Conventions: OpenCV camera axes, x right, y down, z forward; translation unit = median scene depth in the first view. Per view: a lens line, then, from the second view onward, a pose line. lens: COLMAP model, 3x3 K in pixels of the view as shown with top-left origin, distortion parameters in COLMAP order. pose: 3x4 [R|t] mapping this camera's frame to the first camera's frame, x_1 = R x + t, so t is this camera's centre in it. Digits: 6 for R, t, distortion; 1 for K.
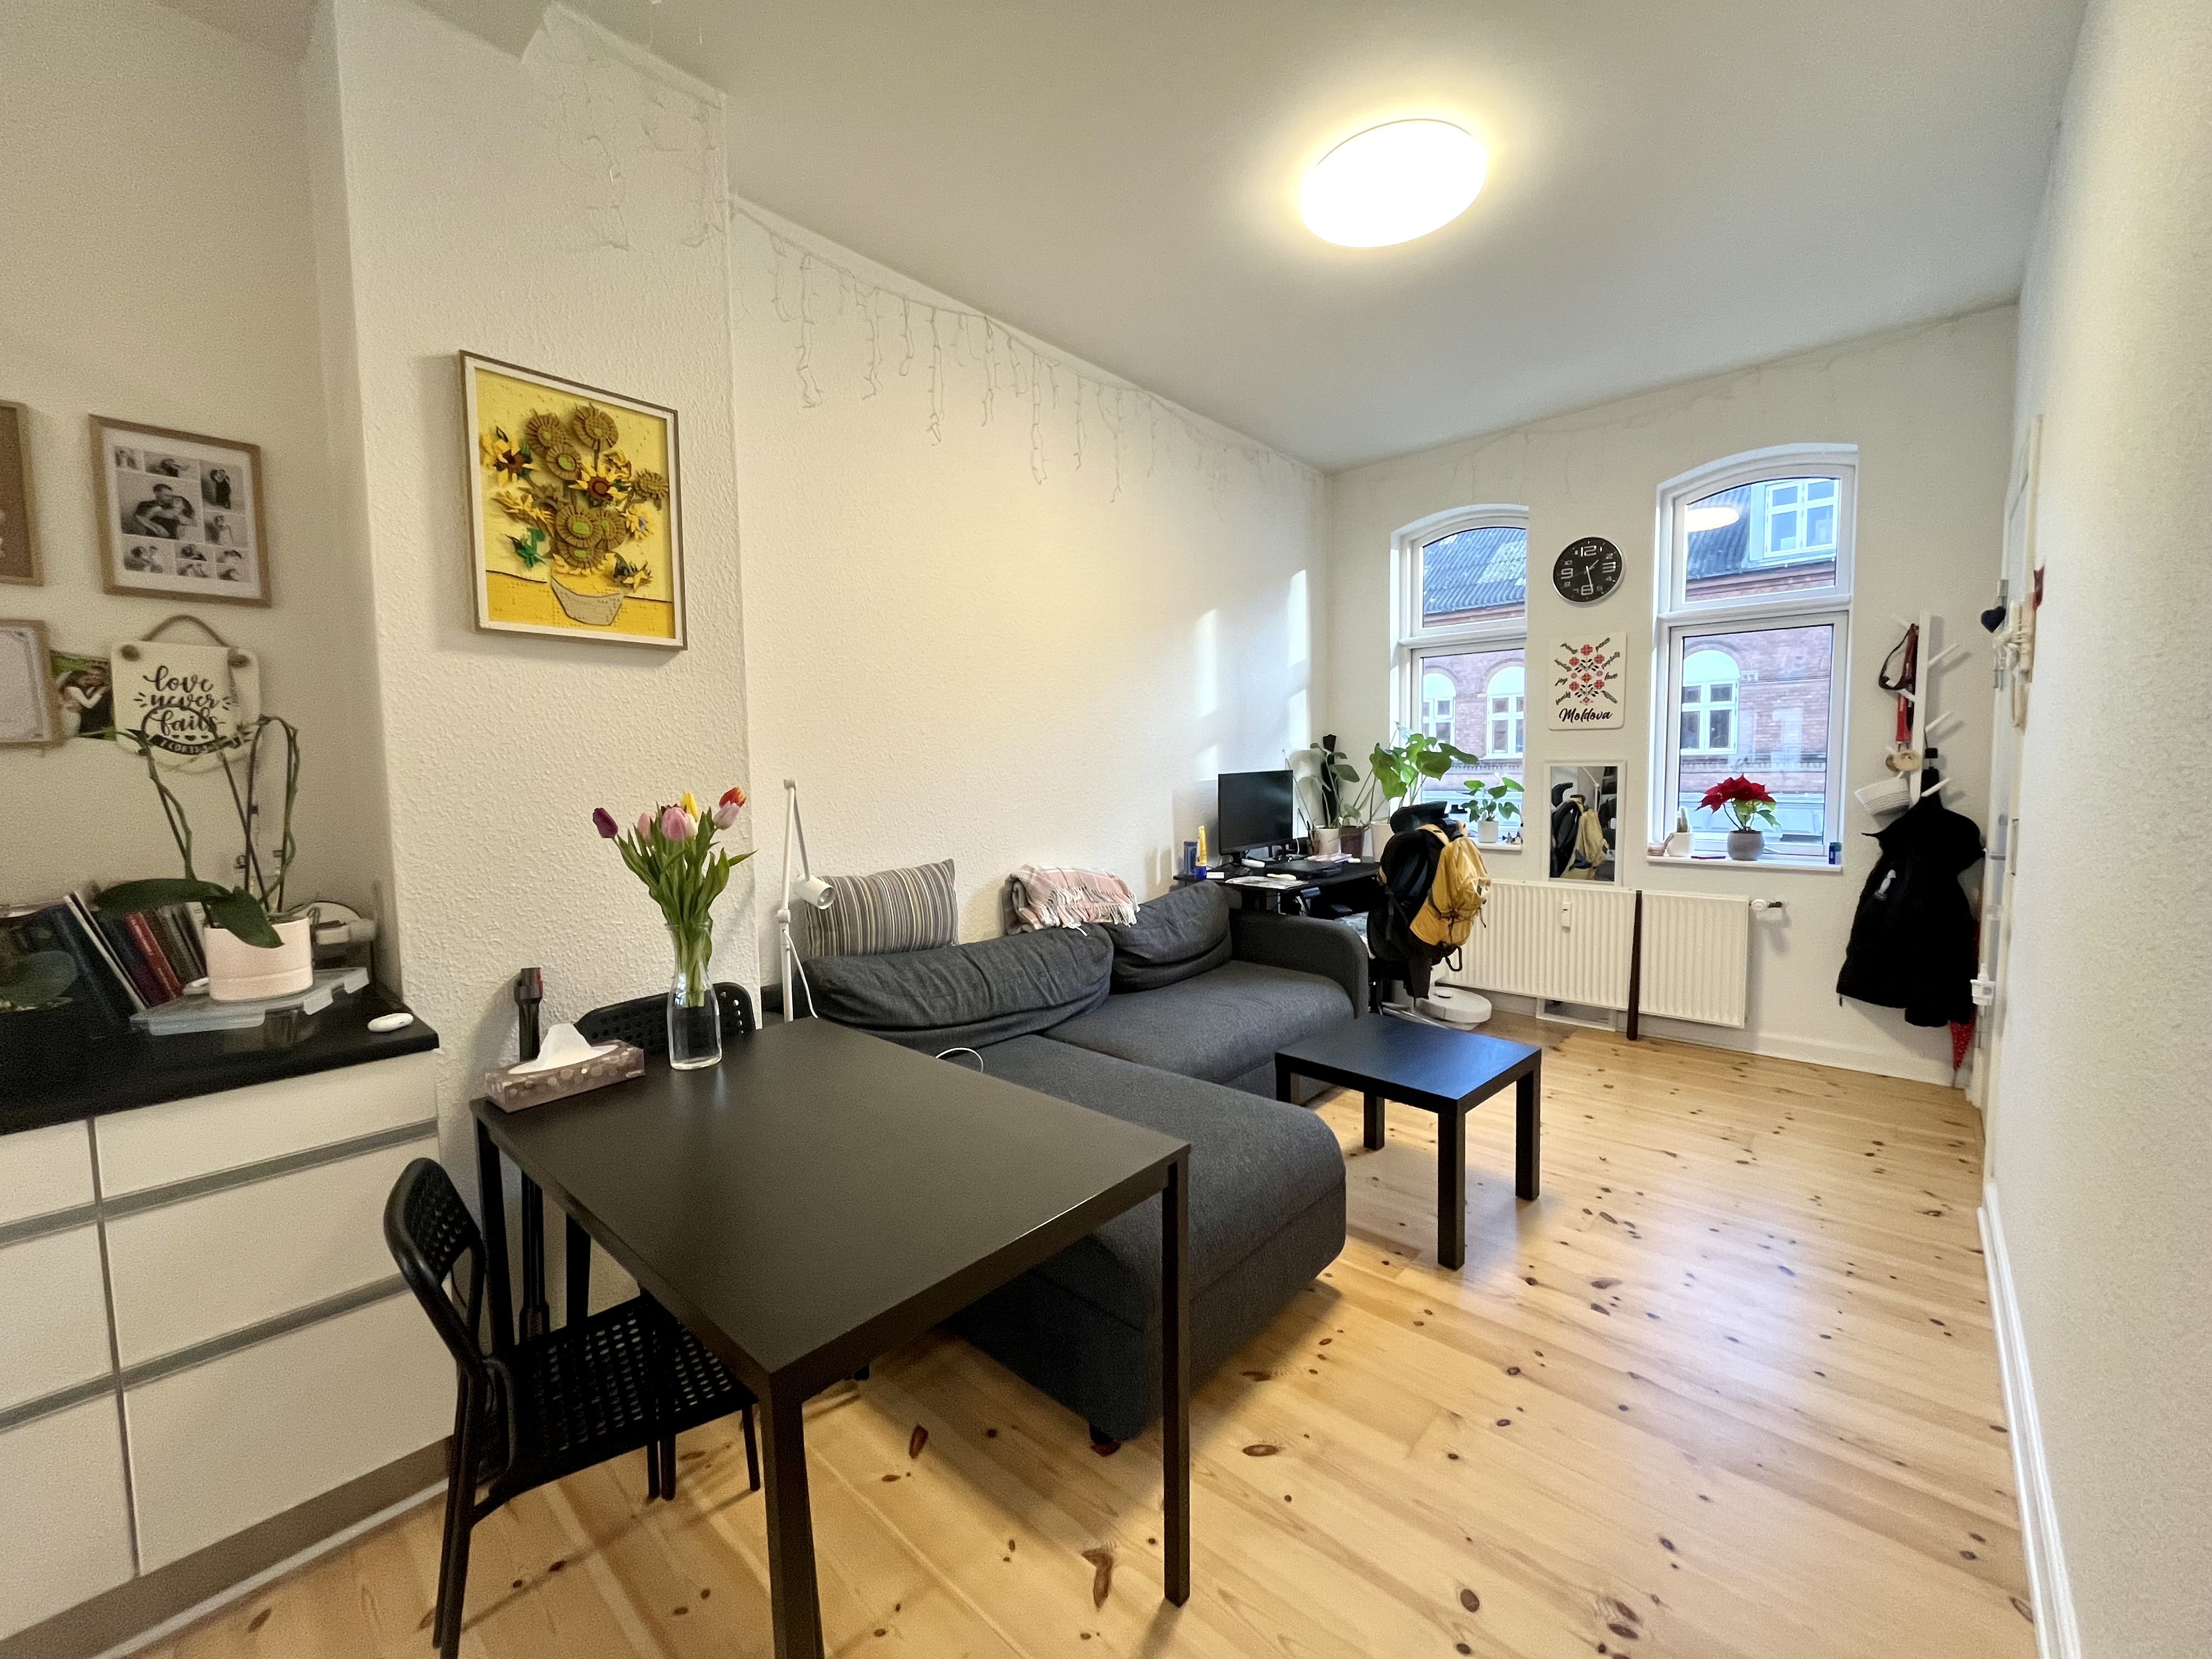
lens RADIAL K [[893.1, 0, 1107.8], [0, 893.1, 833.7], [0, 0, 1]] dist [-0.003273, 0.000087]
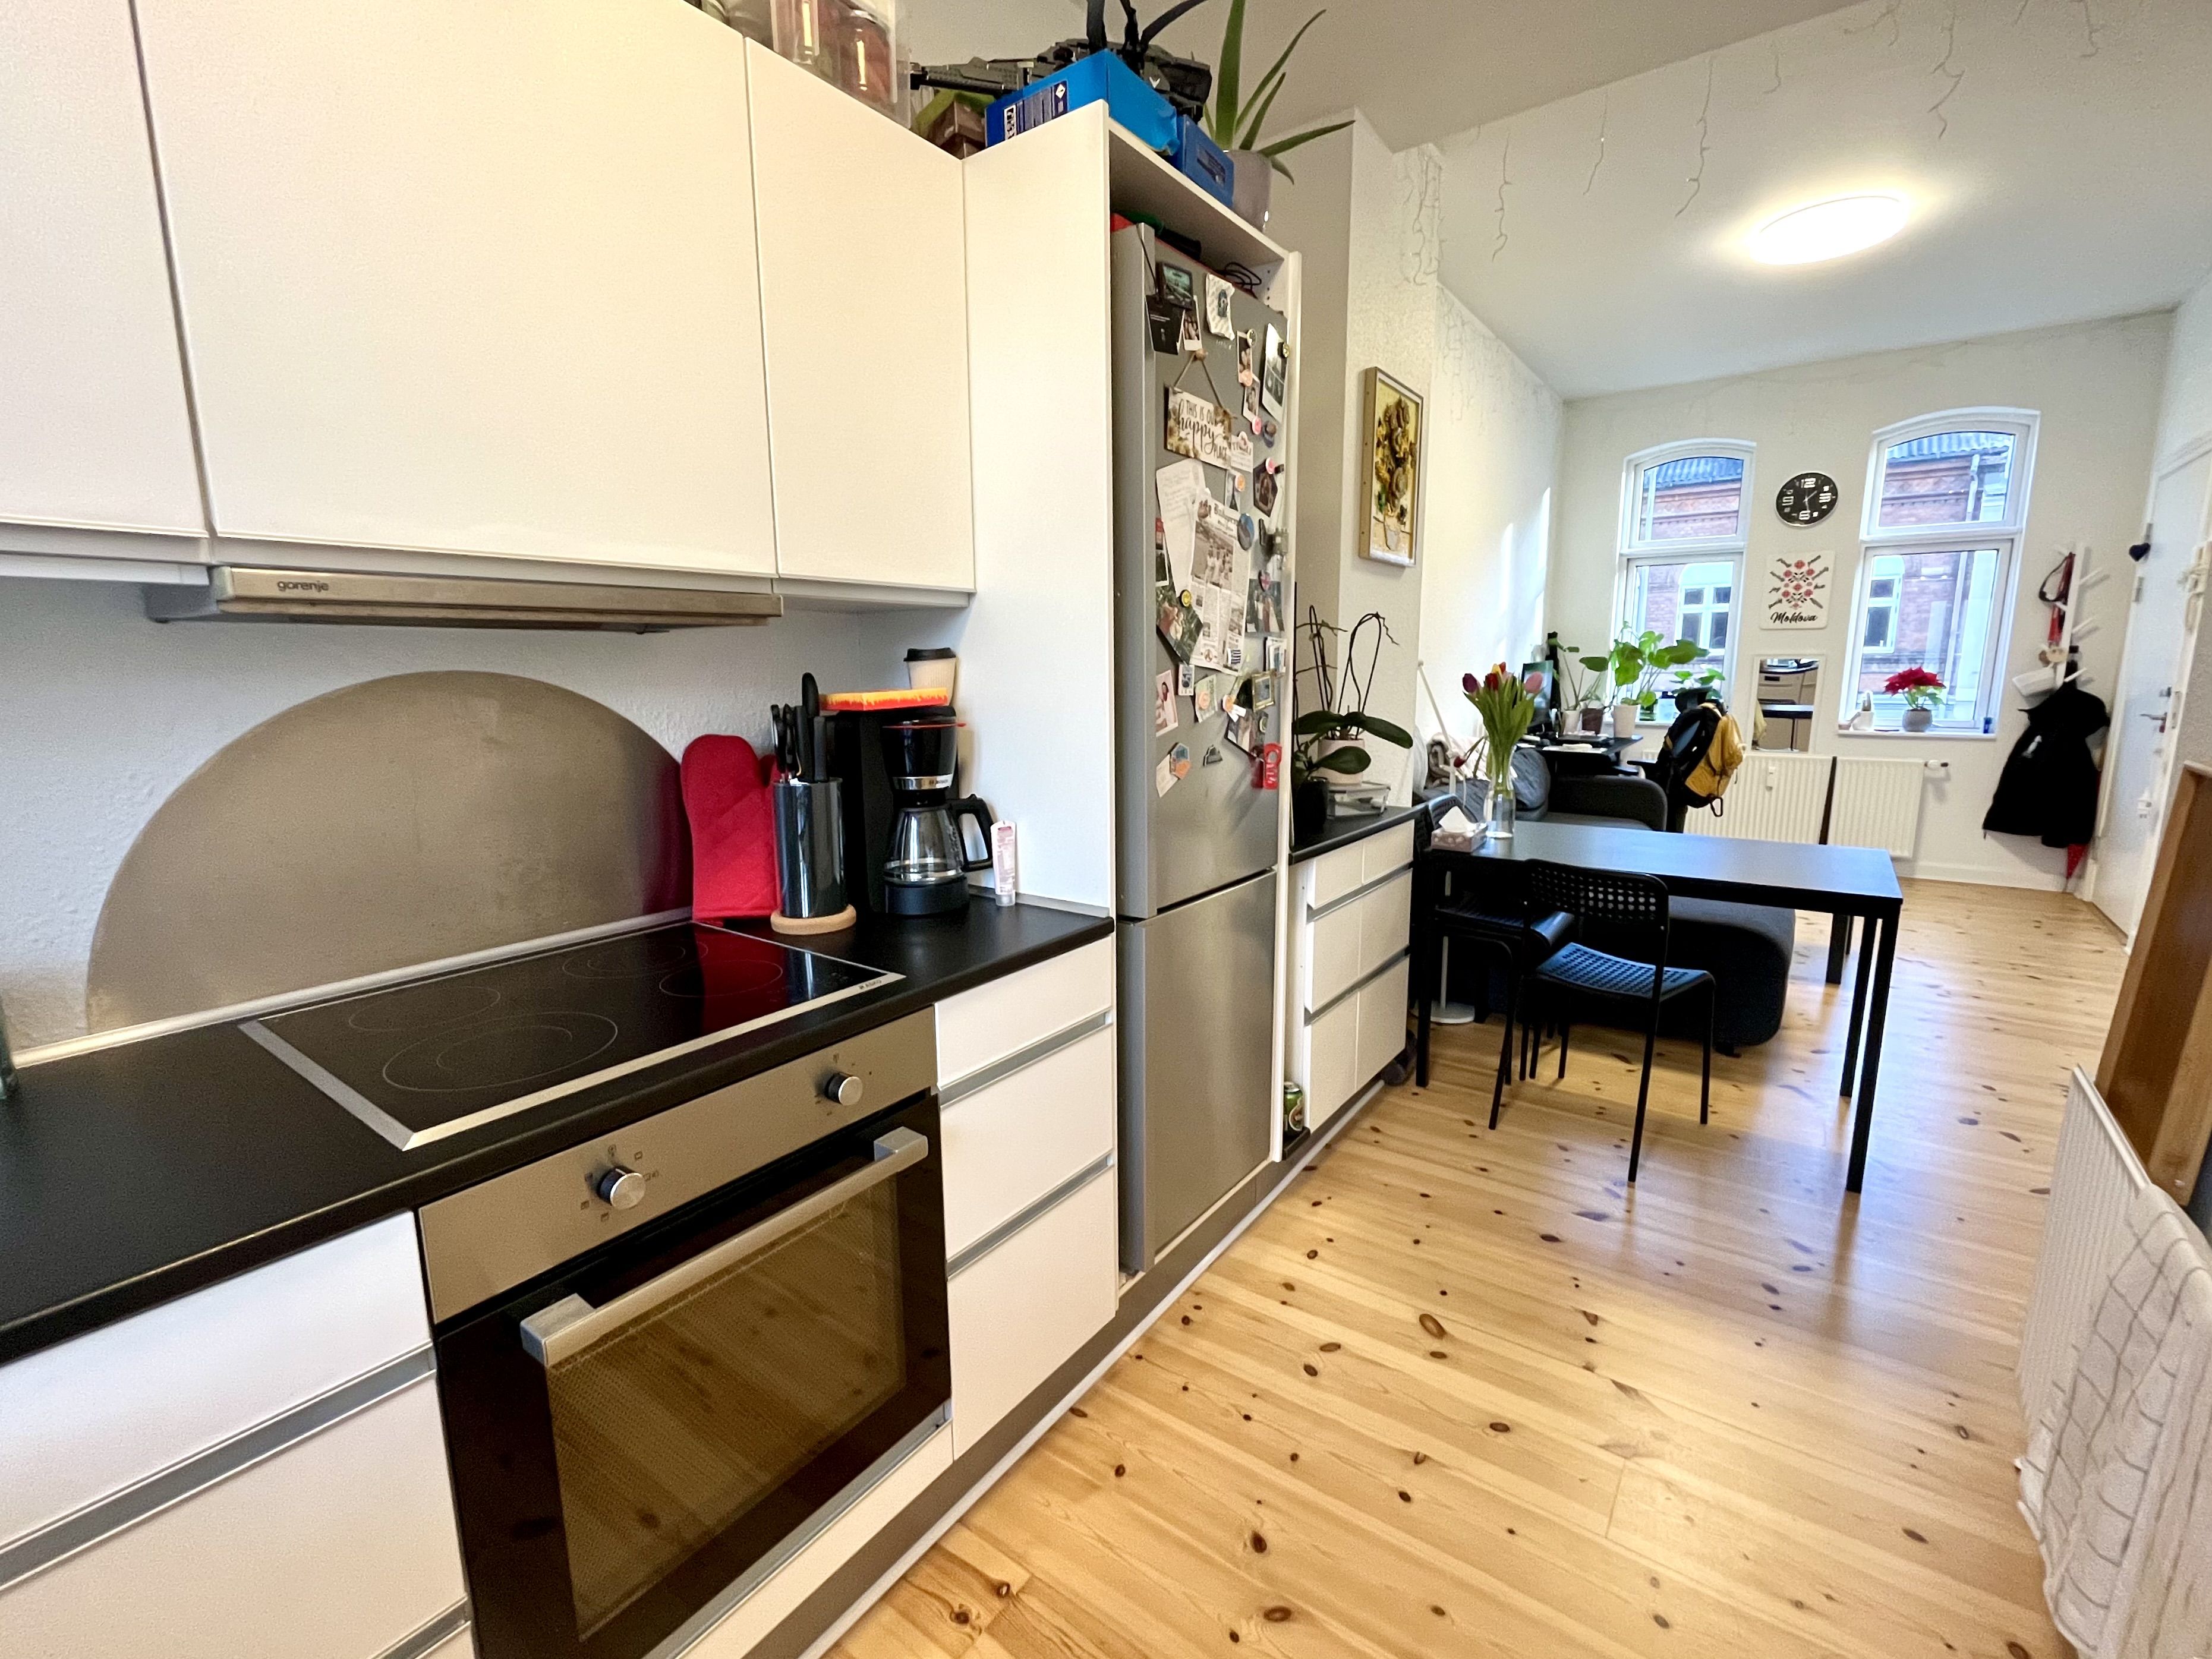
lens RADIAL K [[963.8, 0, 1109.9], [0, 963.8, 833.4], [0, 0, 1]] dist [-0.001085, -0.000401]
pose [[0.994658, -0.011645, 0.102568, -0.642365], [0.001643, 0.995276, 0.097071, 0.040847], [-0.103214, -0.096384, 0.989978, -0.307602]]
